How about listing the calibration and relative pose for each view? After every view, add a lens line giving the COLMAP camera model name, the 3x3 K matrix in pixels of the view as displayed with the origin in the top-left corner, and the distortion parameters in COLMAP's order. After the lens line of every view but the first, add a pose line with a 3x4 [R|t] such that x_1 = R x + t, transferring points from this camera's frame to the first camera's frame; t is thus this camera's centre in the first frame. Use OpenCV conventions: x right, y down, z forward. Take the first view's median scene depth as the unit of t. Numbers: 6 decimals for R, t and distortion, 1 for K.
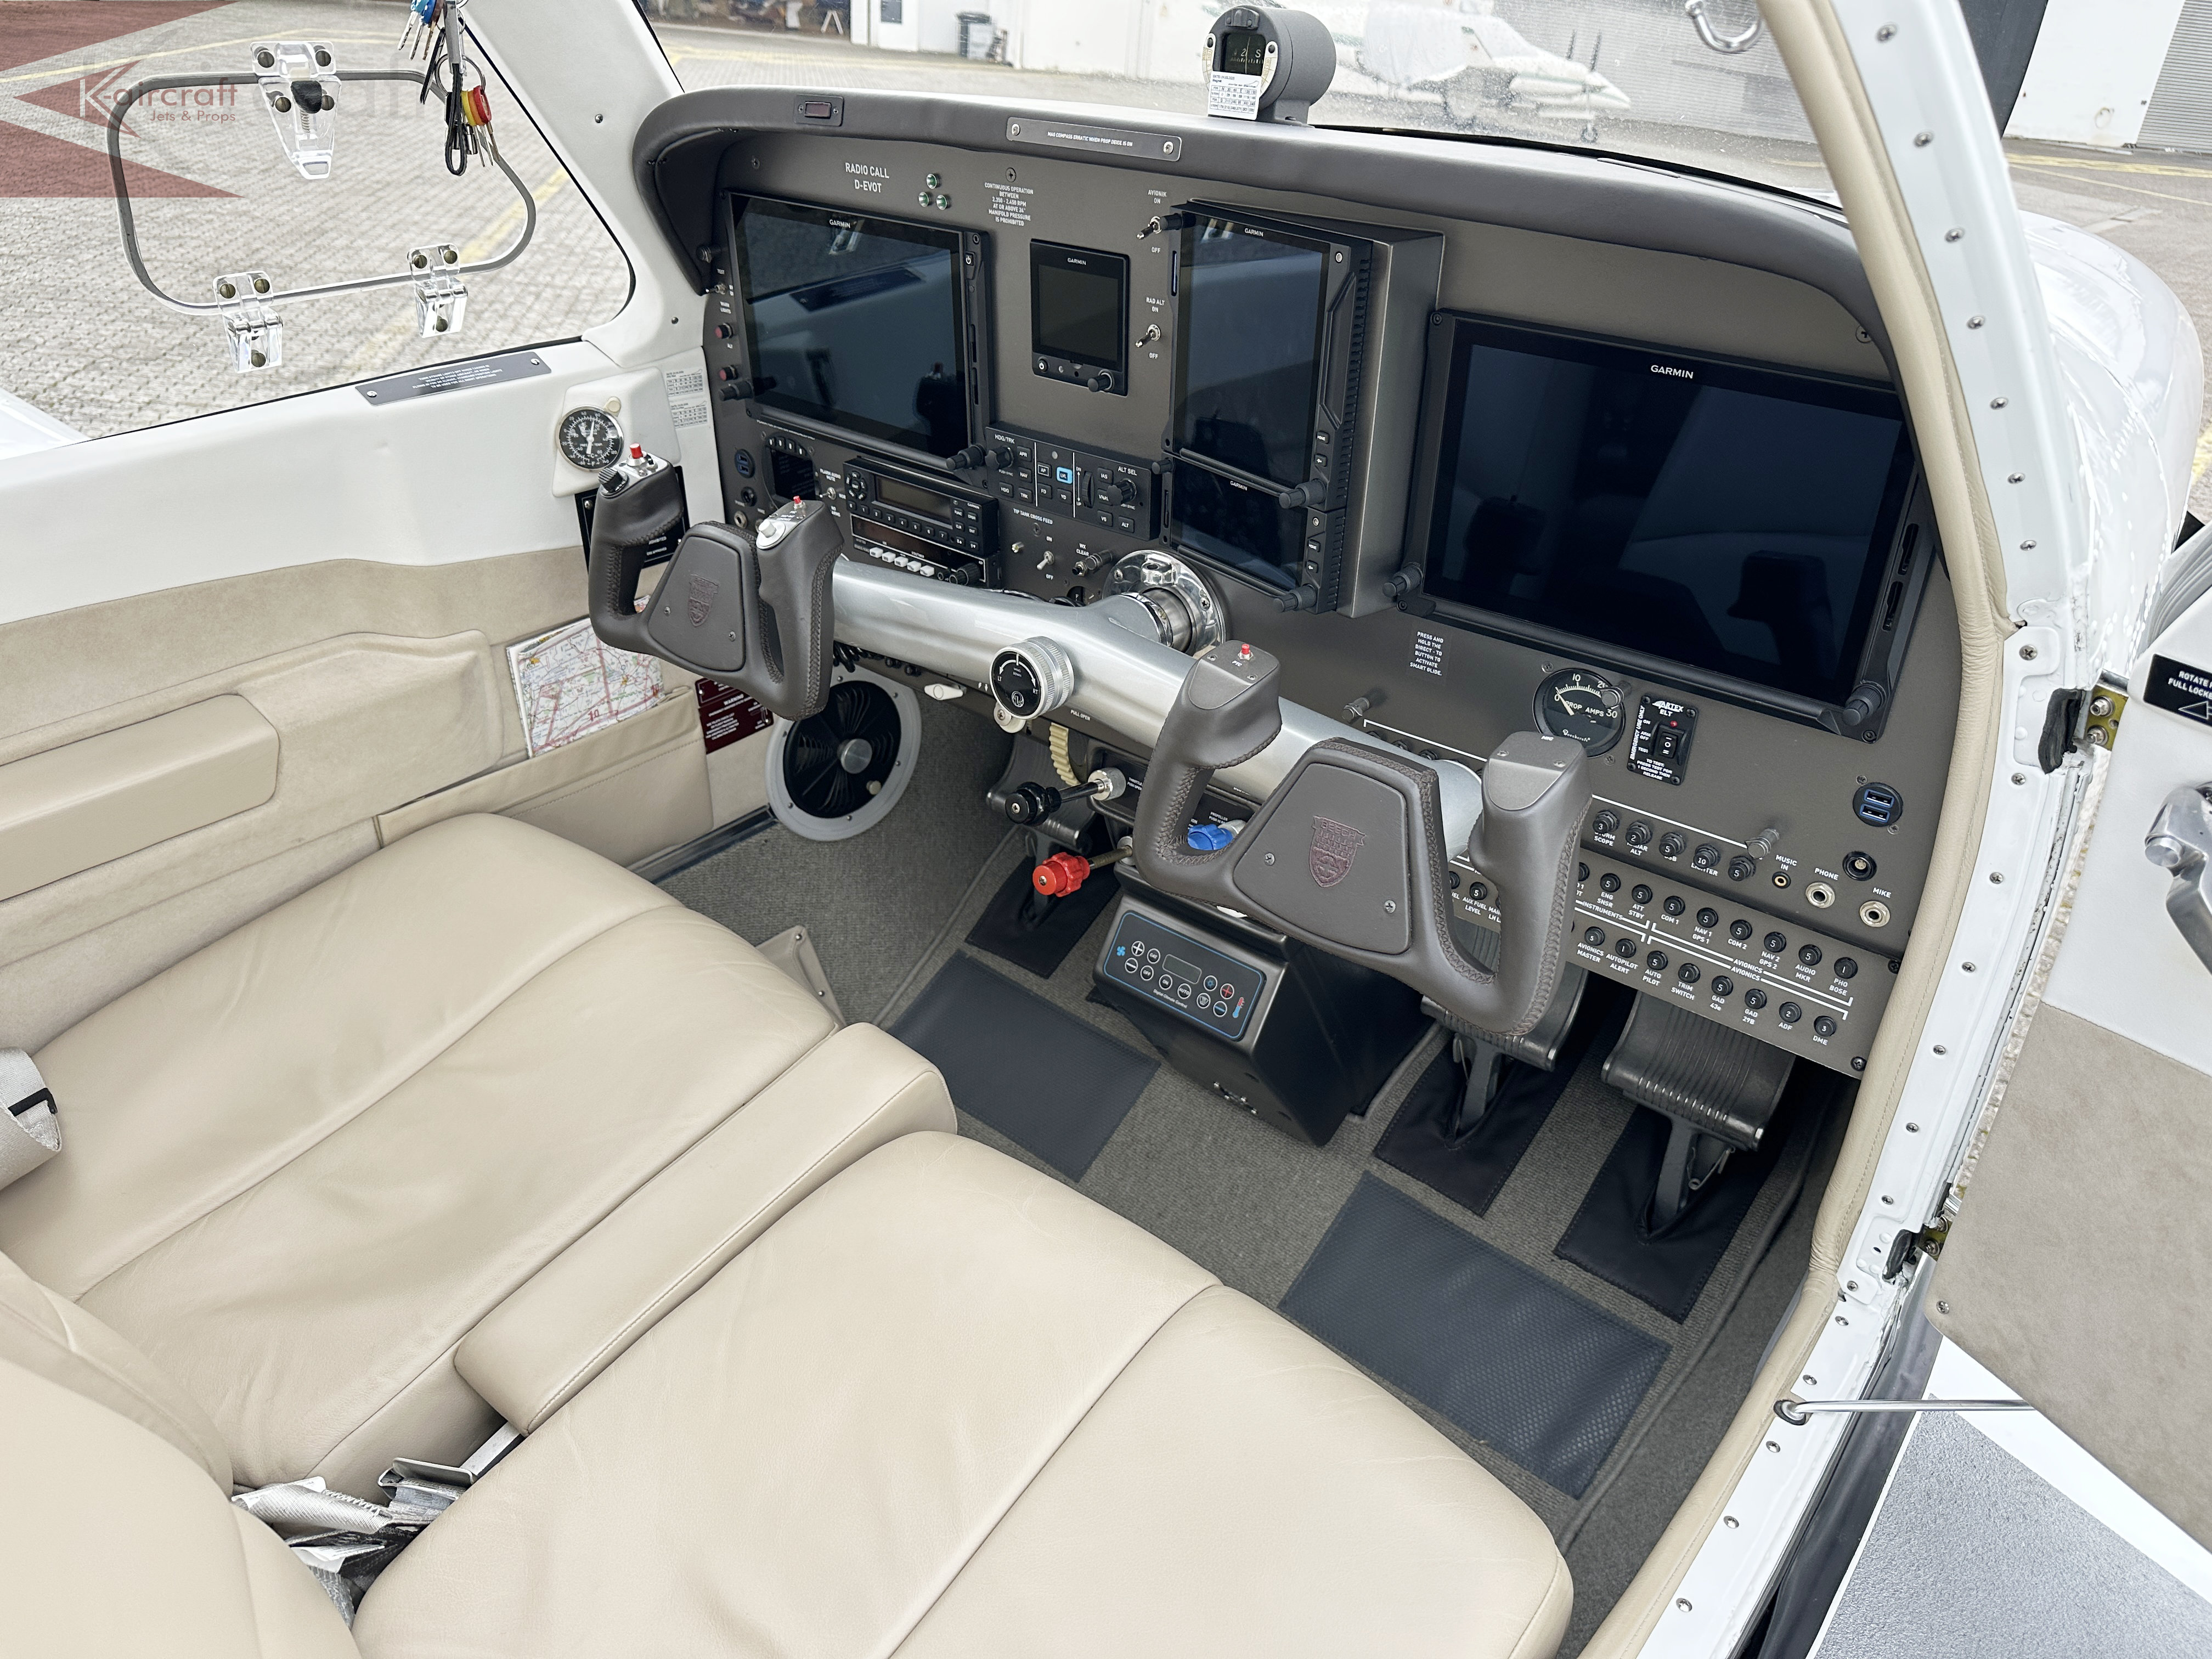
lens RADIAL K [[1546.7, 0, 1041.8], [0, 1546.7, 834.1], [0, 0, 1]] dist [0.135427, -0.267524]
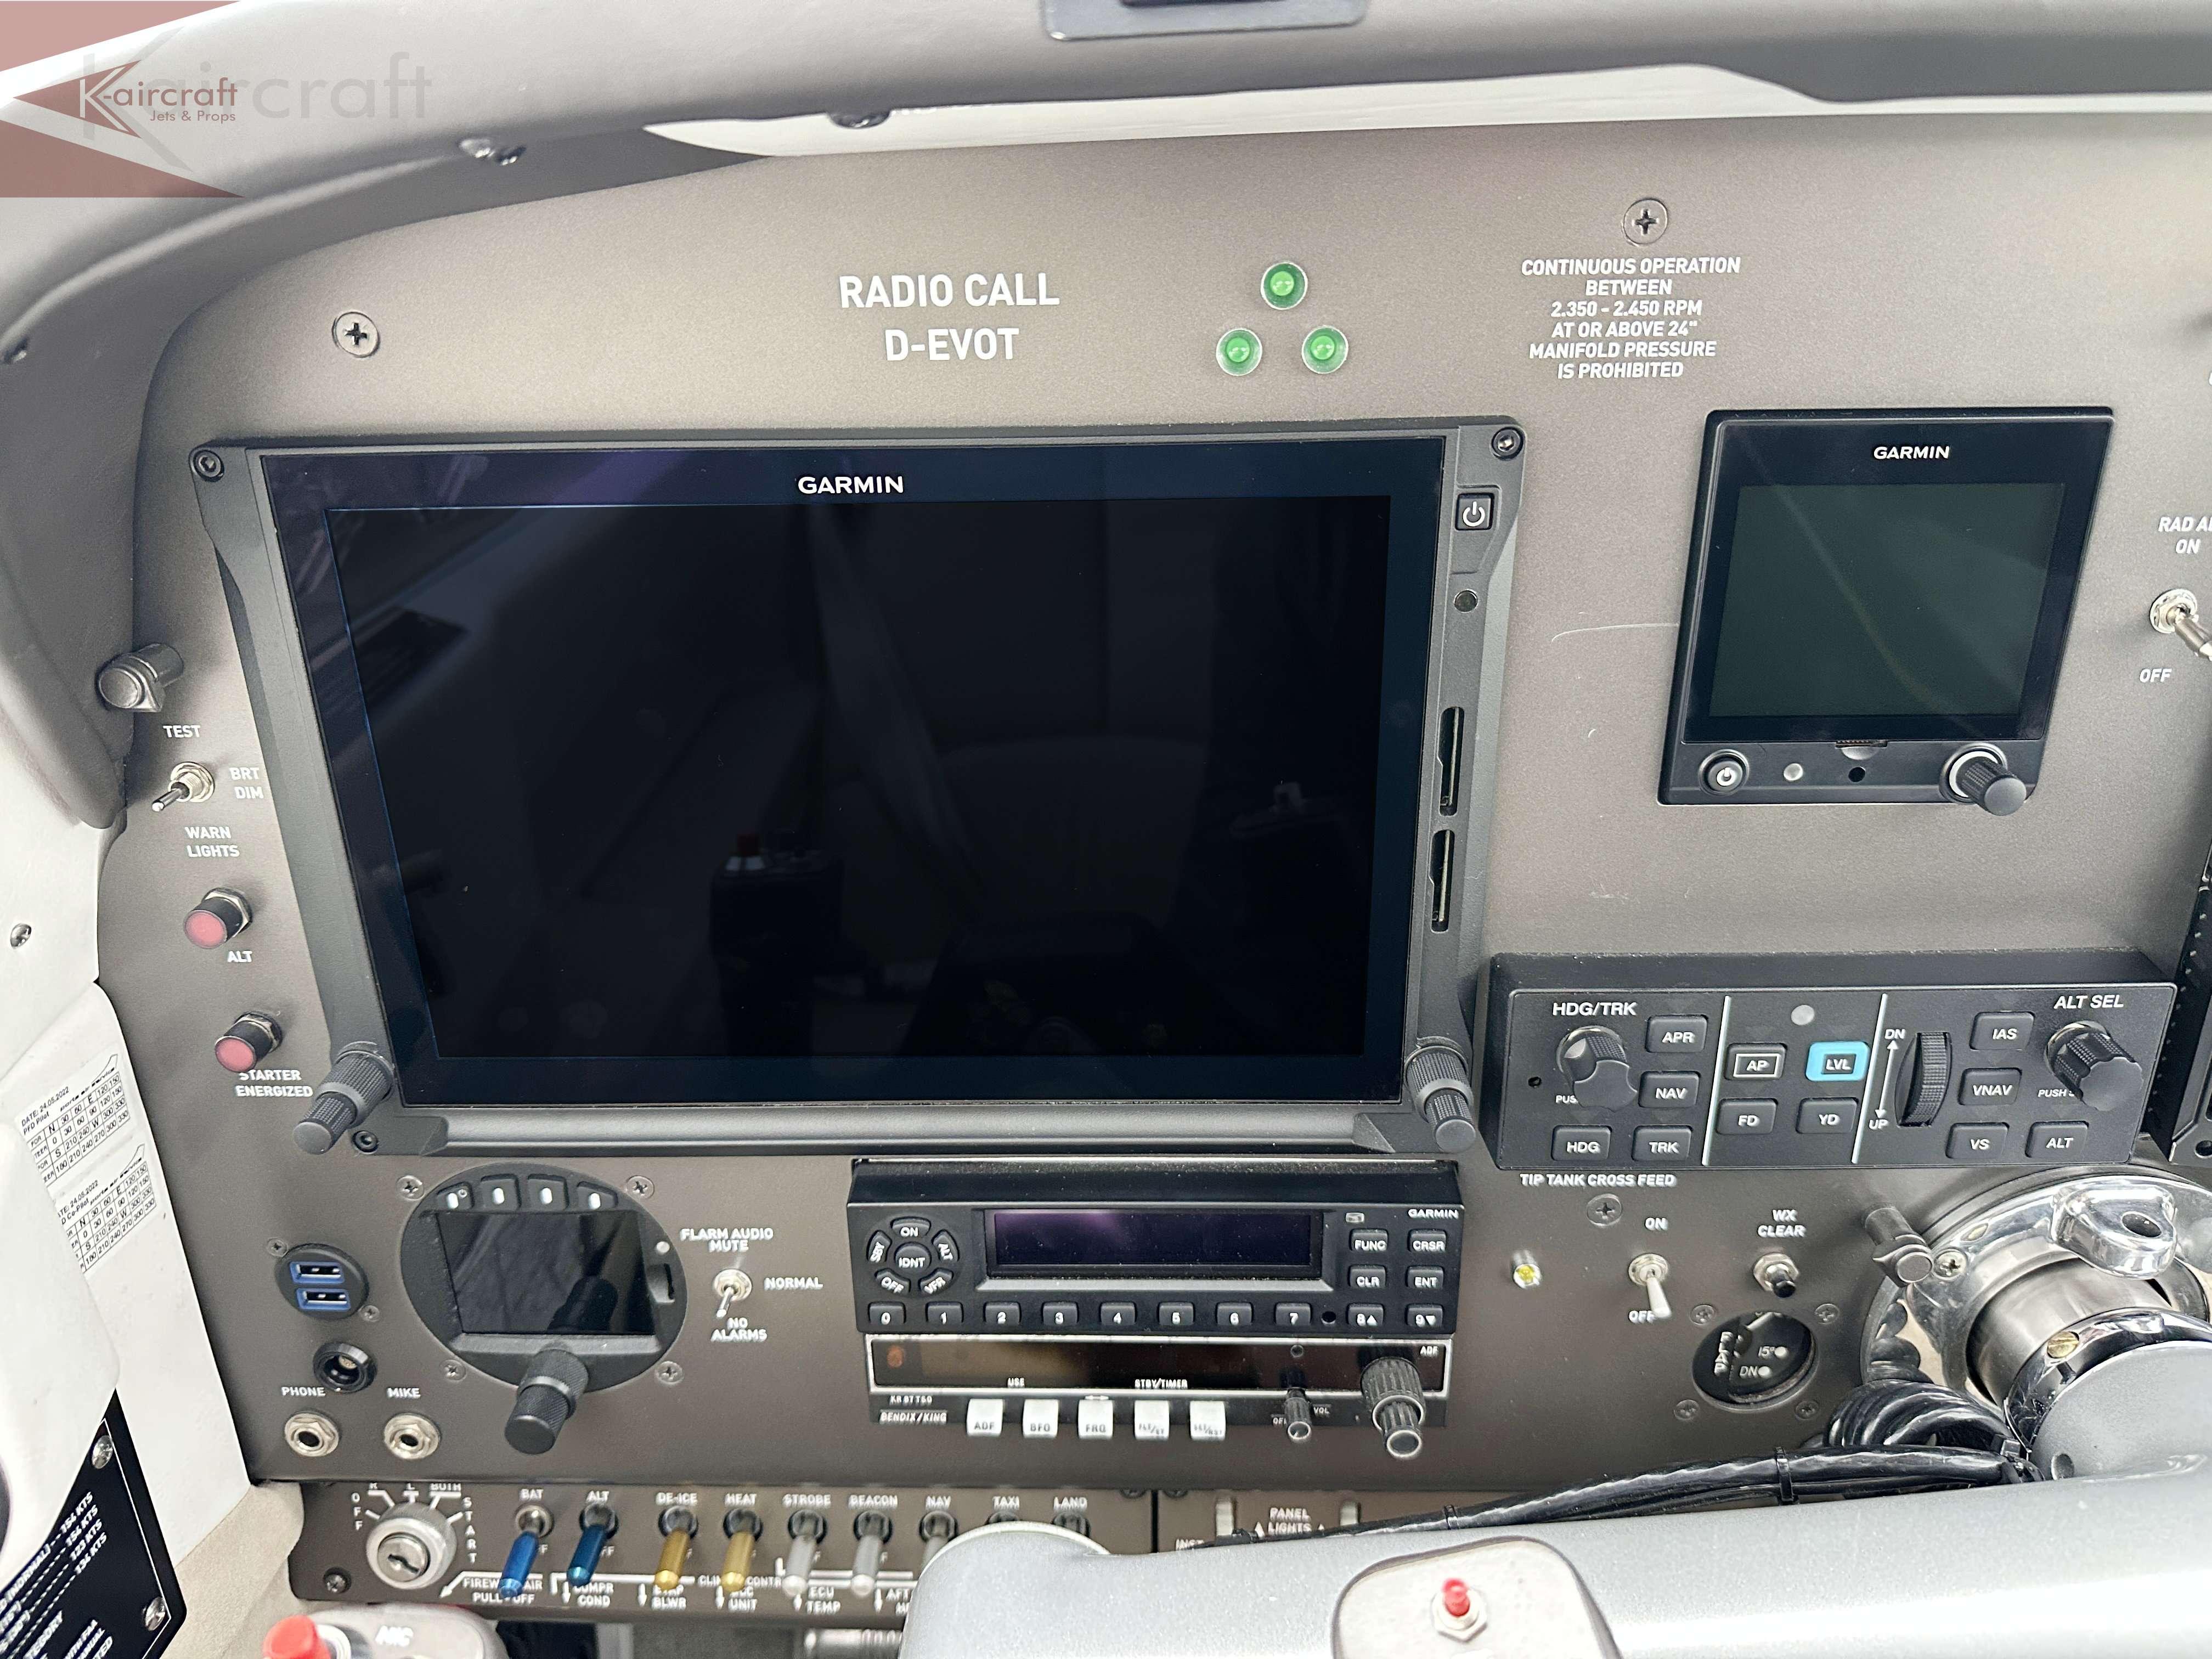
lens RADIAL K [[1678.5, 0, 1106.0], [0, 1678.5, 829.5], [0, 0, 1]] dist [0.031178, -0.072445]
pose [[0.768003, -0.264111, 0.583453, -0.302728], [0.349055, 0.936427, -0.035572, -0.319122], [-0.536966, 0.230976, 0.811368, 0.781340]]
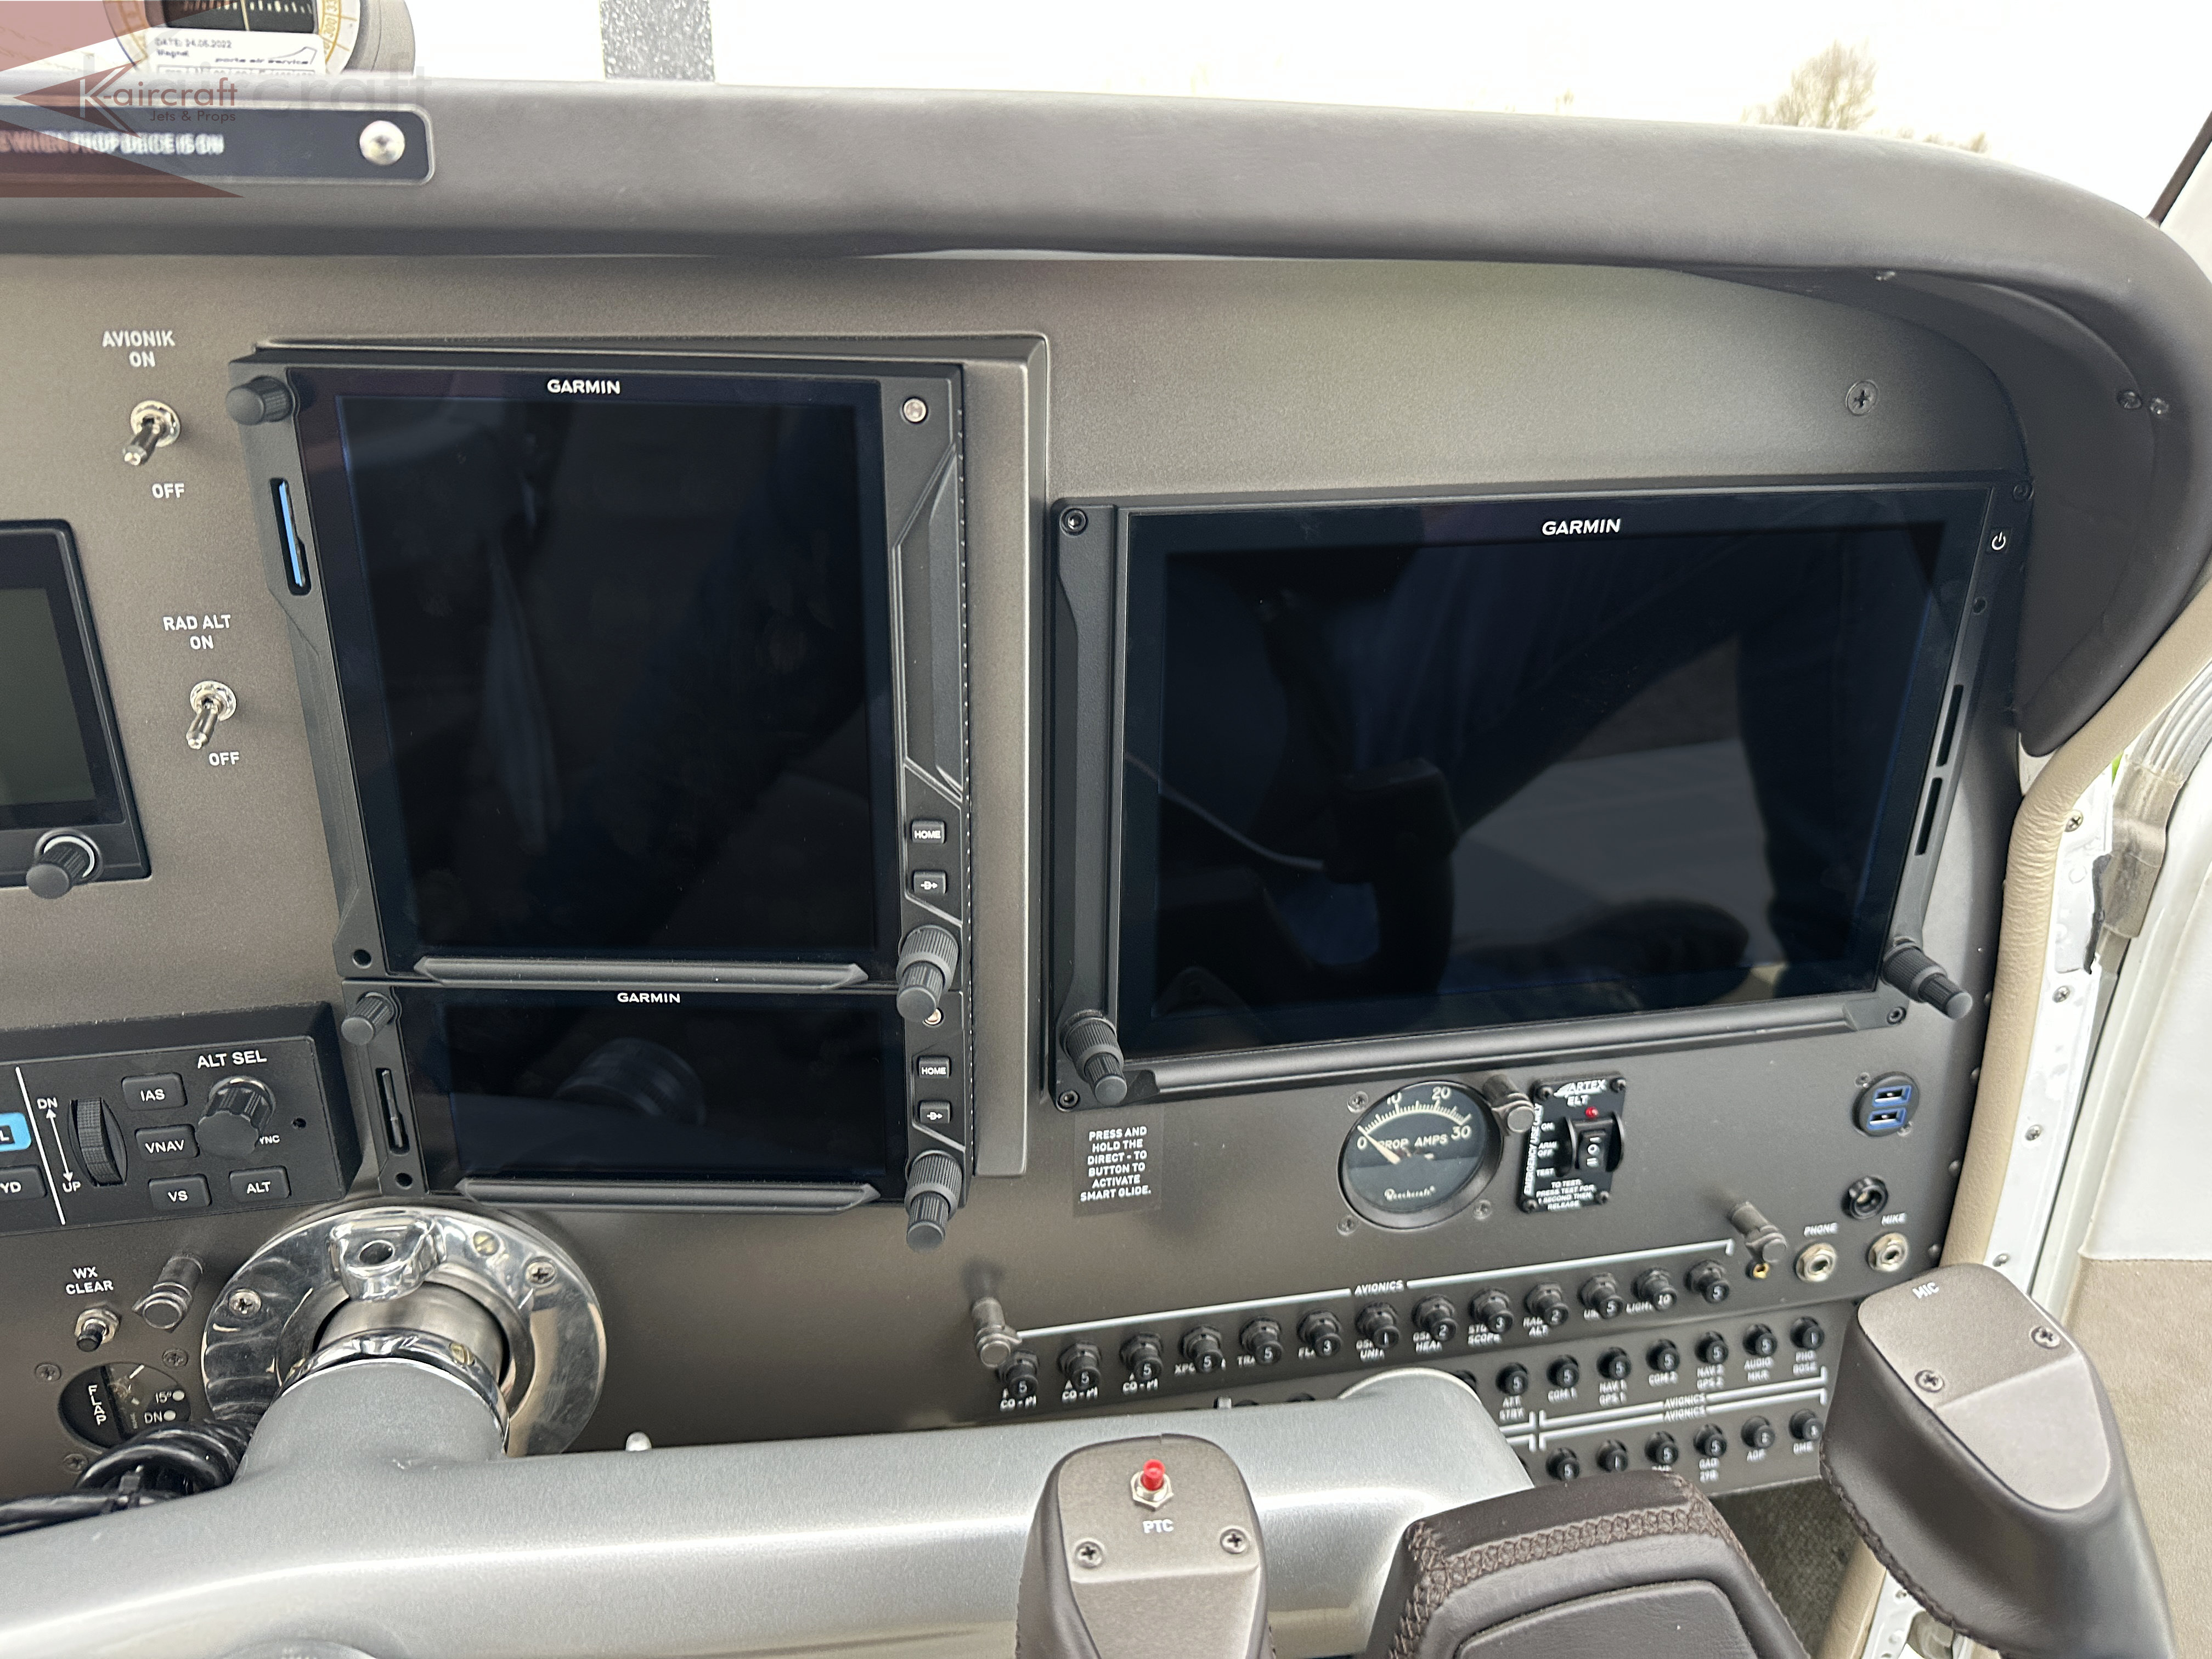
lens RADIAL K [[1678.5, 0, 1106.0], [0, 1678.5, 829.5], [0, 0, 1]] dist [0.031178, -0.072445]
pose [[0.592571, -0.306249, 0.745031, -0.097722], [0.397912, 0.915471, 0.059825, -0.216804], [-0.700376, 0.261006, 0.664342, 0.558328]]
